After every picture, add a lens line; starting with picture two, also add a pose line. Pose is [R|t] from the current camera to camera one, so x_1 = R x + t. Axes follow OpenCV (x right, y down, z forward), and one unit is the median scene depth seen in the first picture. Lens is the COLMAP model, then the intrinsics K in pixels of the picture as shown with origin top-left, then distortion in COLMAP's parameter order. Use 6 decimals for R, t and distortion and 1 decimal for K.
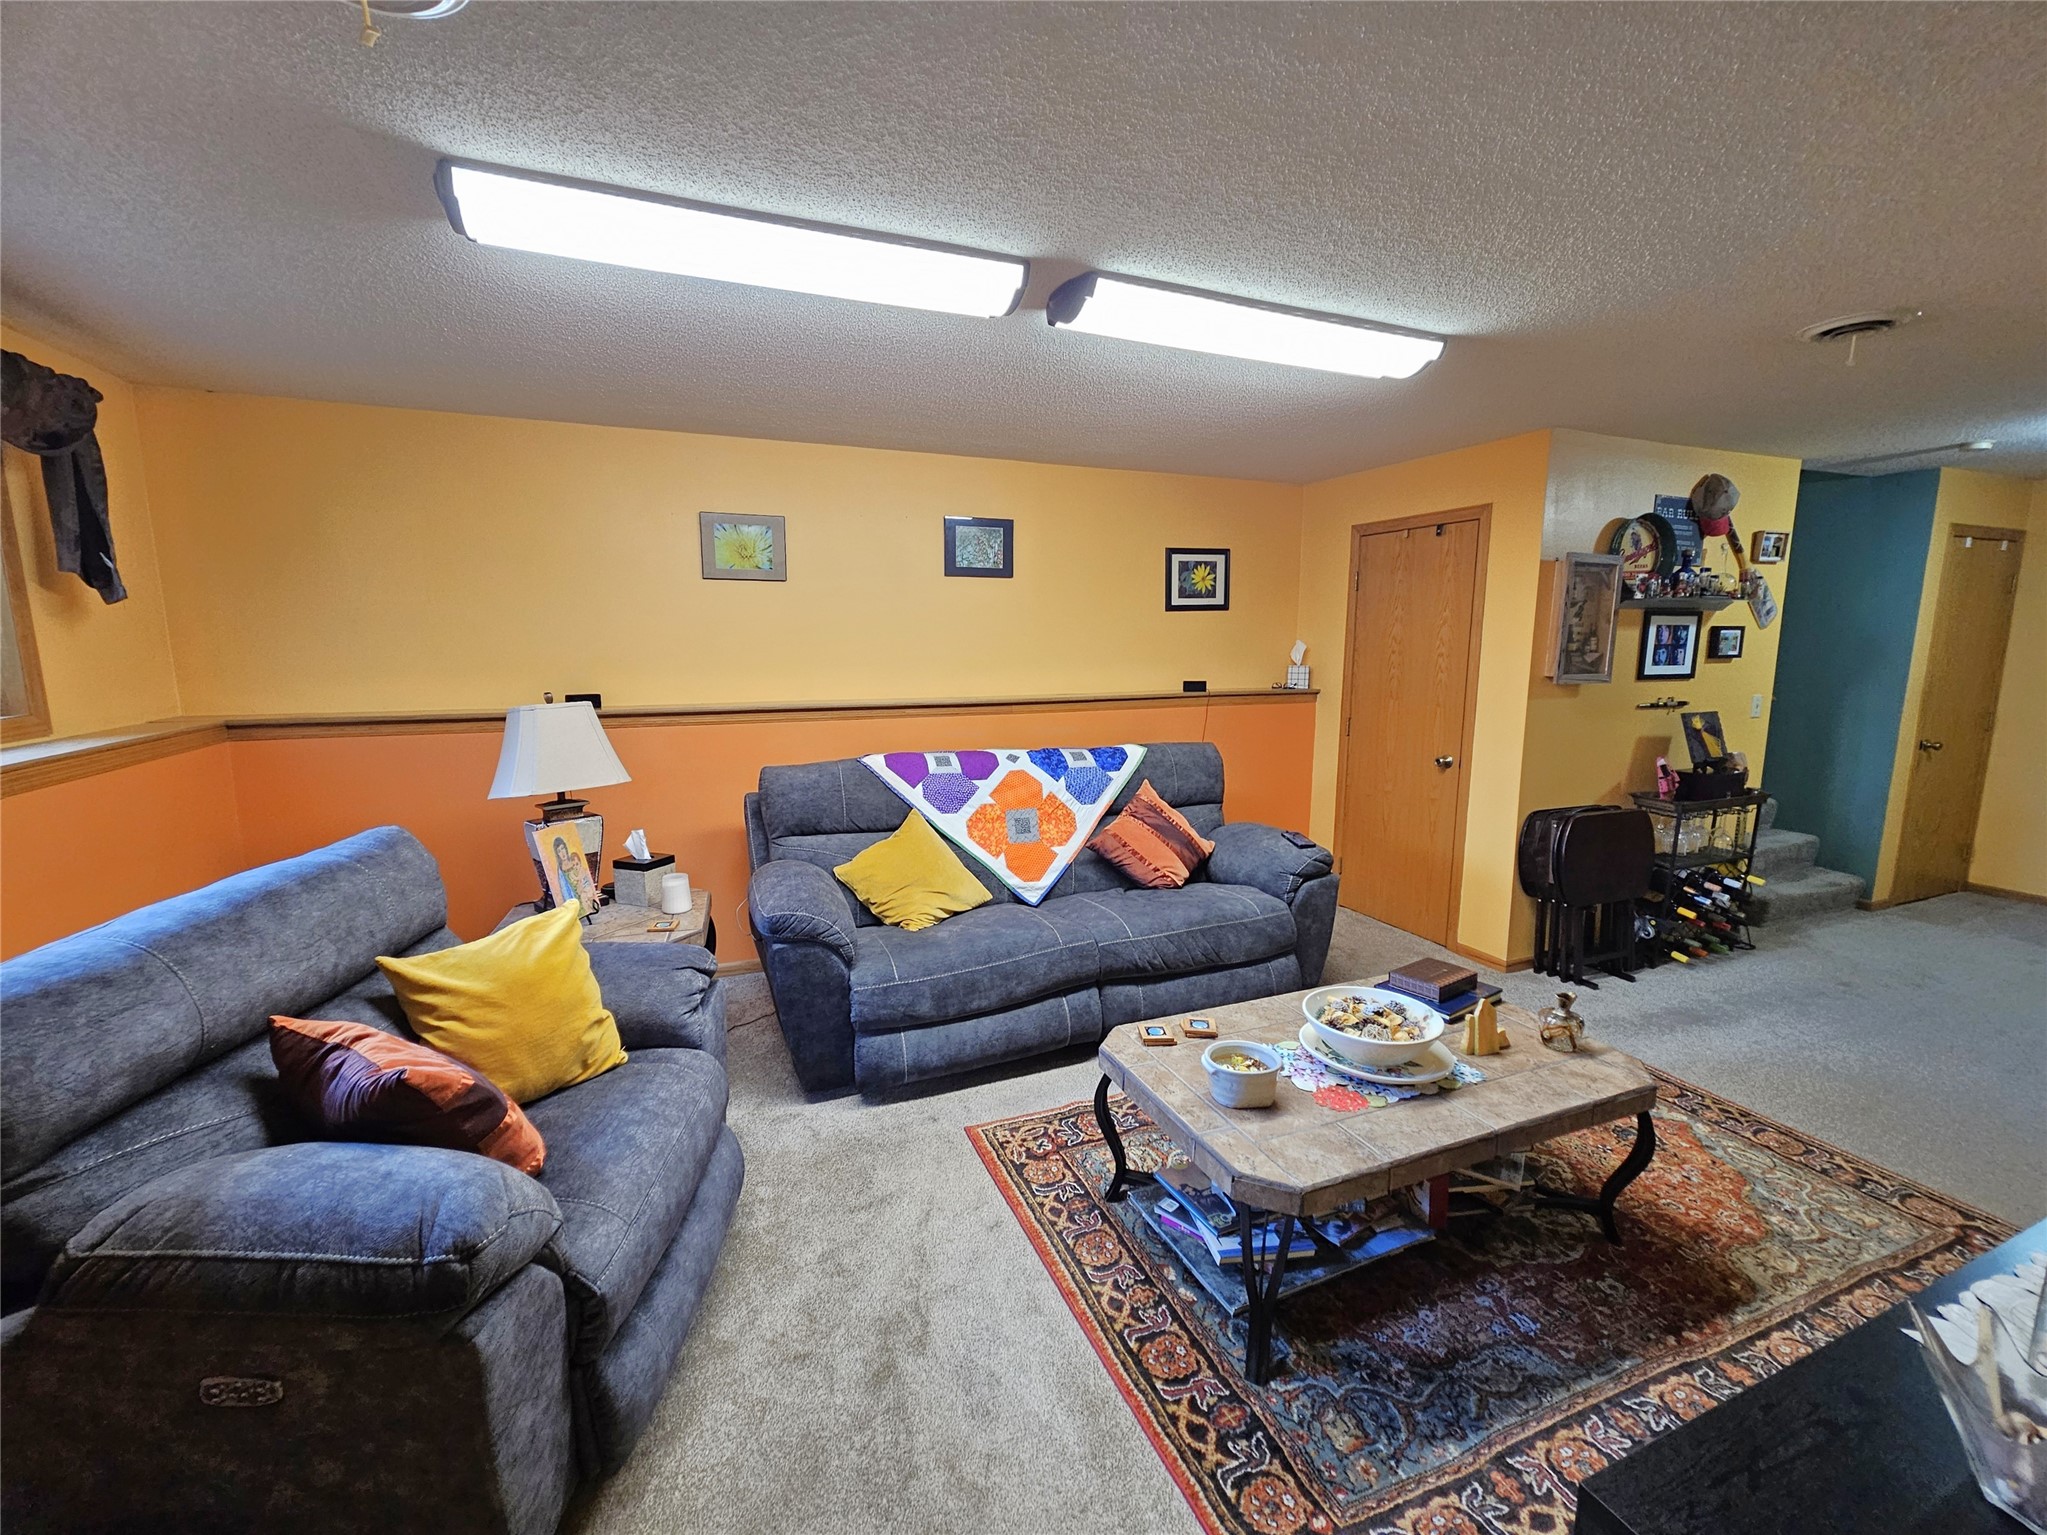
lens RADIAL K [[846.1, 0, 1018.3], [0, 846.1, 759.2], [0, 0, 1]] dist [0.002481, 0.000179]
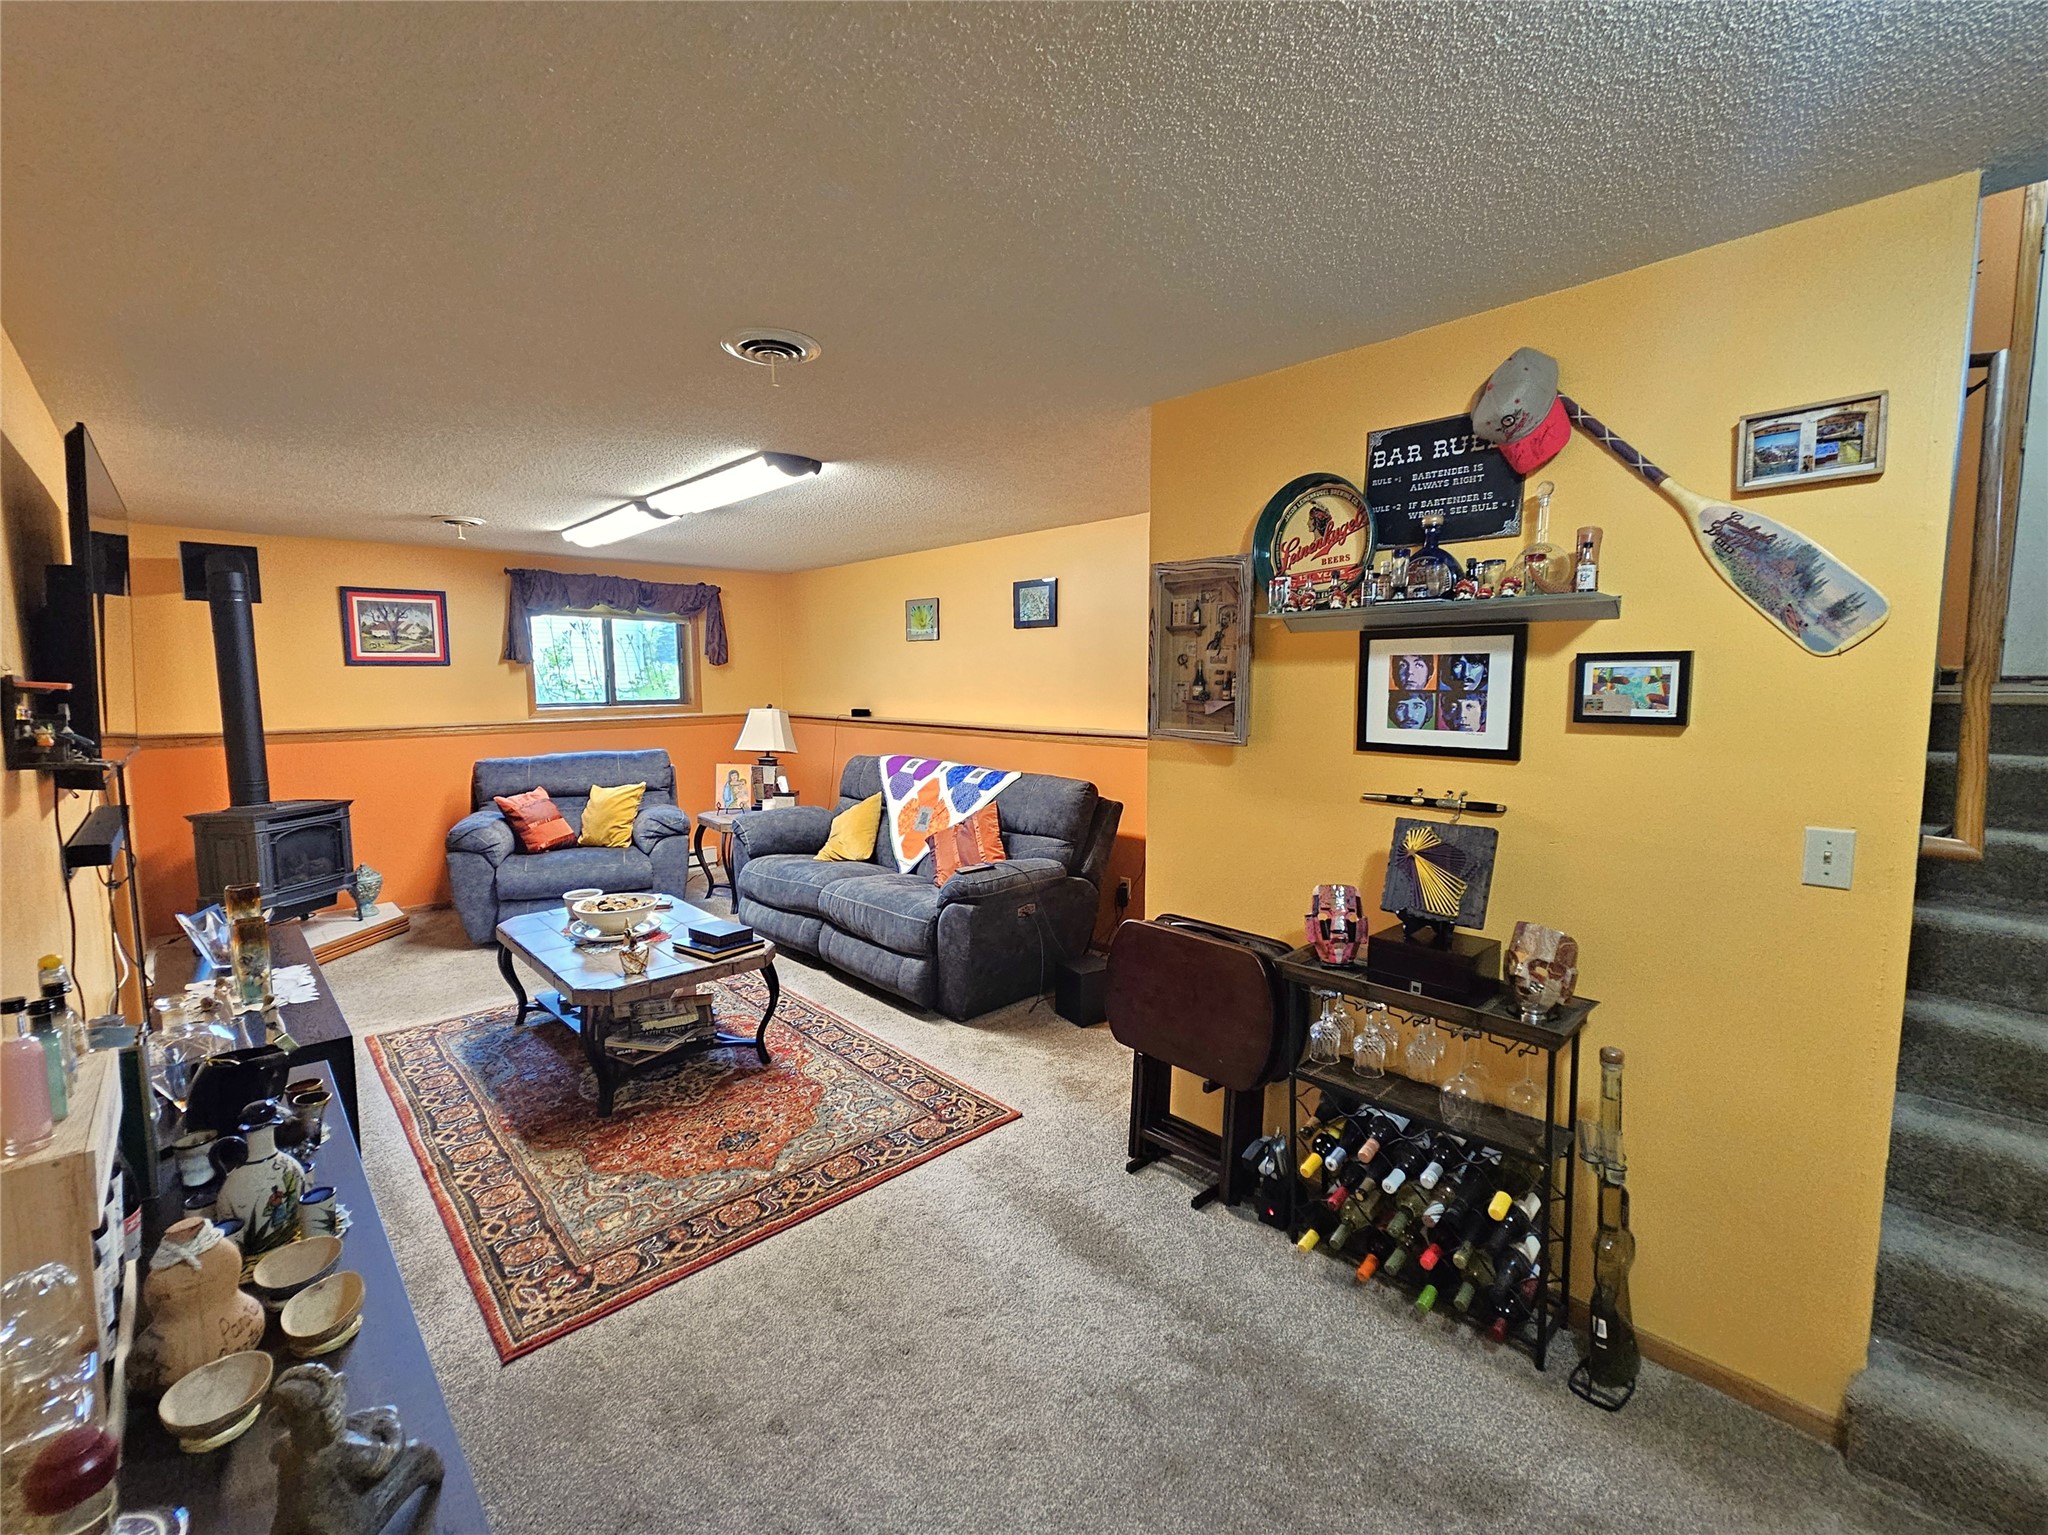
lens RADIAL K [[869.0, 0, 1013.3], [0, 869.0, 760.6], [0, 0, 1]] dist [0.001615, 0.000094]
pose [[0.360824, 0.089313, -0.928348, 1.199606], [-0.133055, 0.990152, 0.043545, -0.081297], [0.923094, 0.107809, 0.369154, 0.563451]]
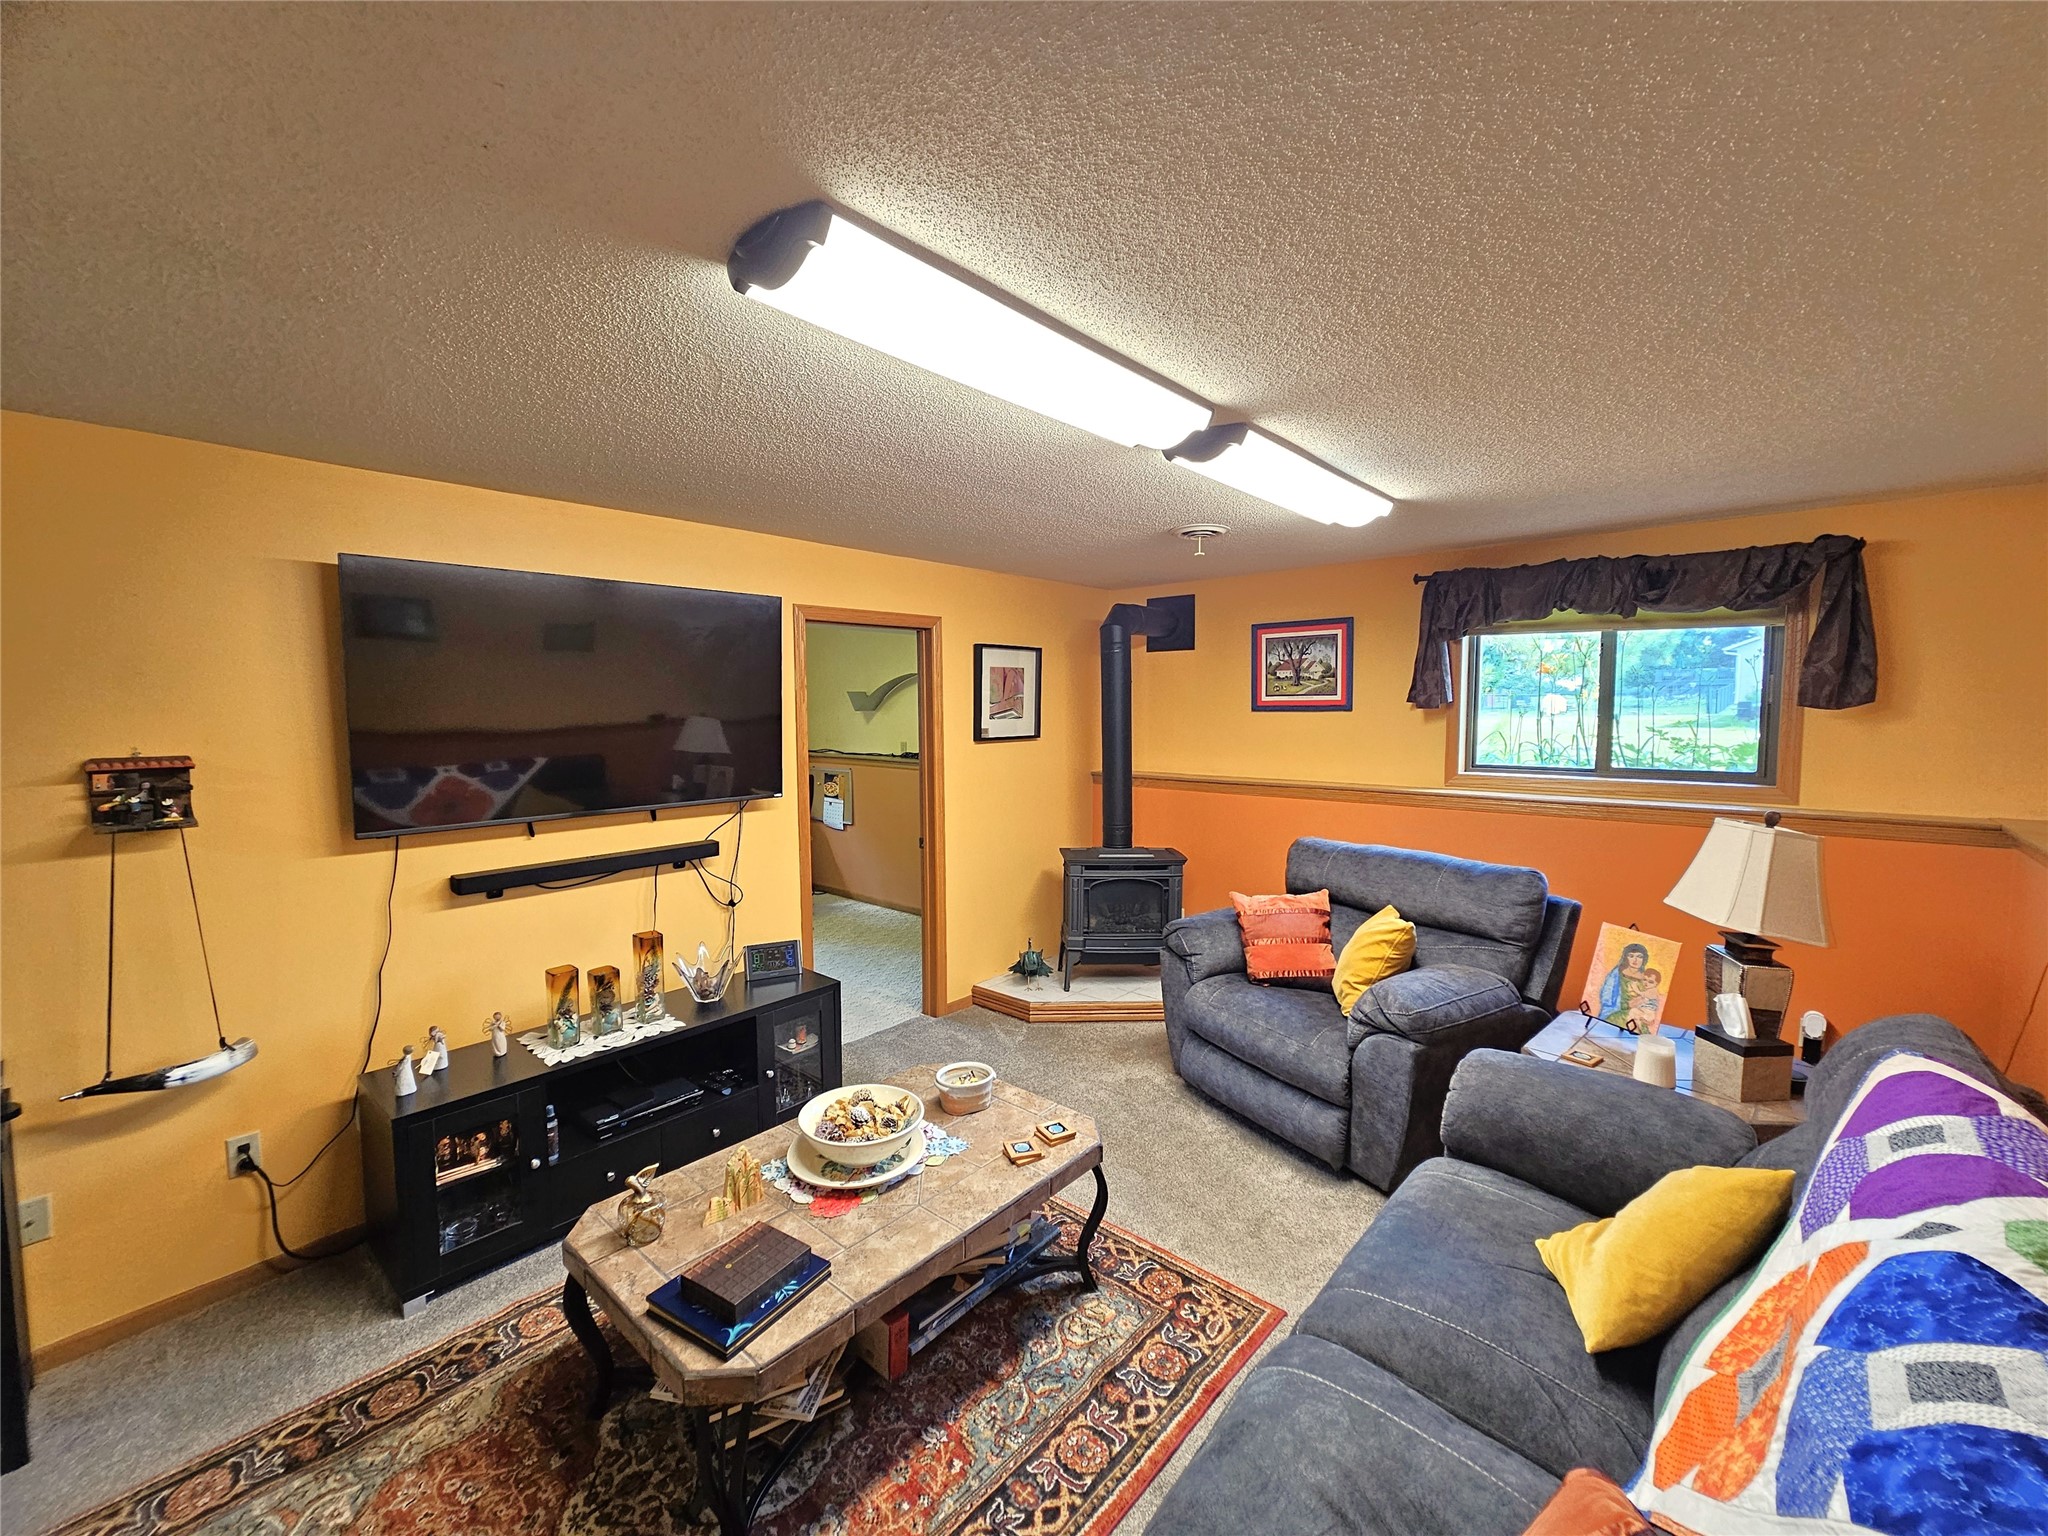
lens RADIAL K [[830.2, 0, 1028.6], [0, 830.2, 765.0], [0, 0, 1]] dist [0.000814, -0.000068]
pose [[-0.895909, 0.033916, -0.442941, 0.341289], [-0.062589, 0.977499, 0.201442, -0.175834], [0.439806, 0.208197, -0.873627, 1.006333]]
